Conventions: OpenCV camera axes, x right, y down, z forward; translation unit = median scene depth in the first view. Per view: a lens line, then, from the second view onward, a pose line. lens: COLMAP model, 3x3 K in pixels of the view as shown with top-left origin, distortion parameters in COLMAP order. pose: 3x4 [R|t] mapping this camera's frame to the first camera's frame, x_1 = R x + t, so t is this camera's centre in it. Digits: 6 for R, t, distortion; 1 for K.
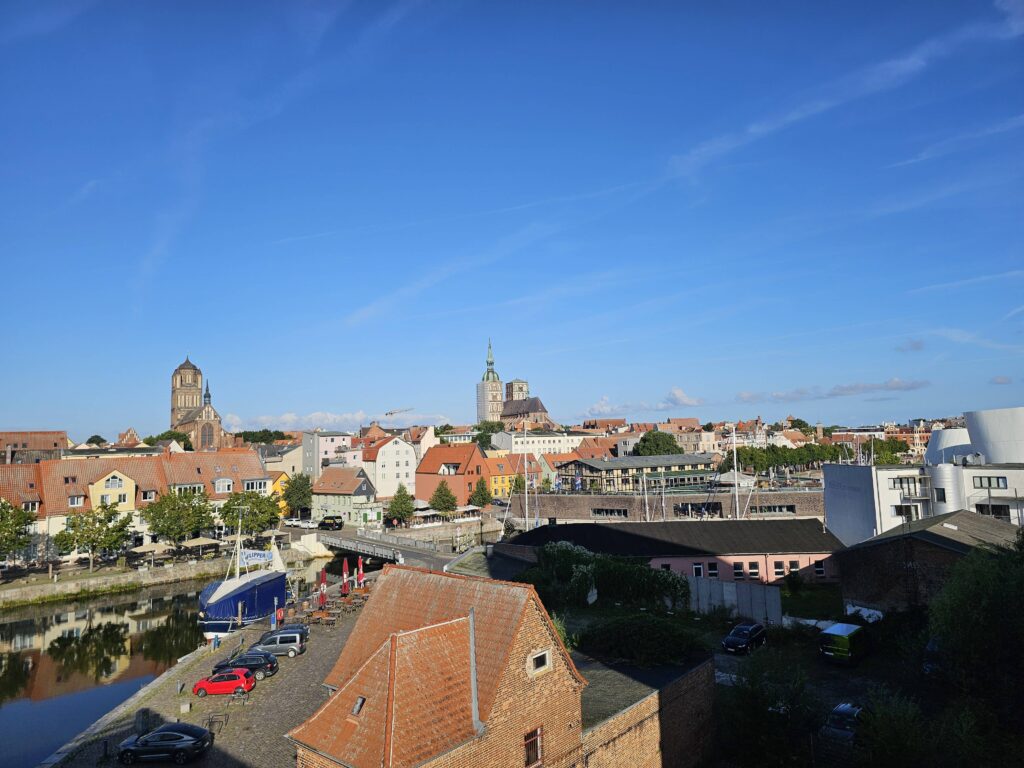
lens RADIAL K [[666.2, 0, 506.0], [0, 666.2, 368.2], [0, 0, 1]] dist [0.034779, -0.040086]
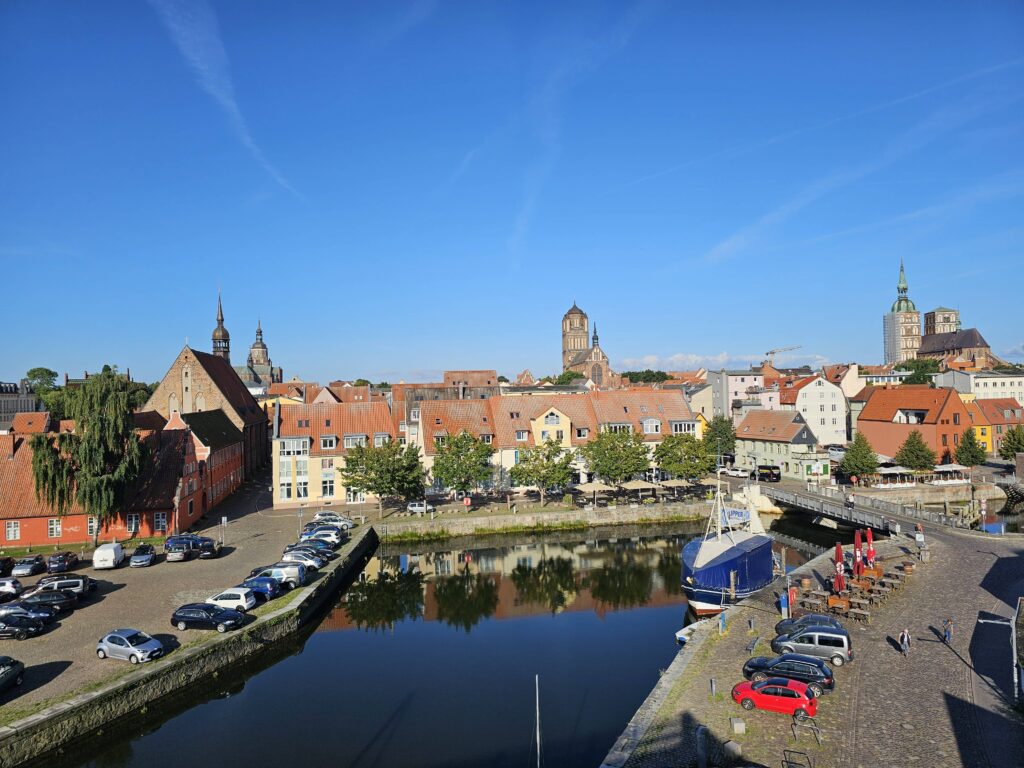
lens RADIAL K [[666.2, 0, 506.0], [0, 666.2, 368.2], [0, 0, 1]] dist [0.034779, -0.040086]
pose [[0.862236, -0.005875, -0.506472, -0.114887], [0.049922, 0.996050, 0.073435, 0.014238], [0.504040, -0.088602, 0.859123, 0.093284]]
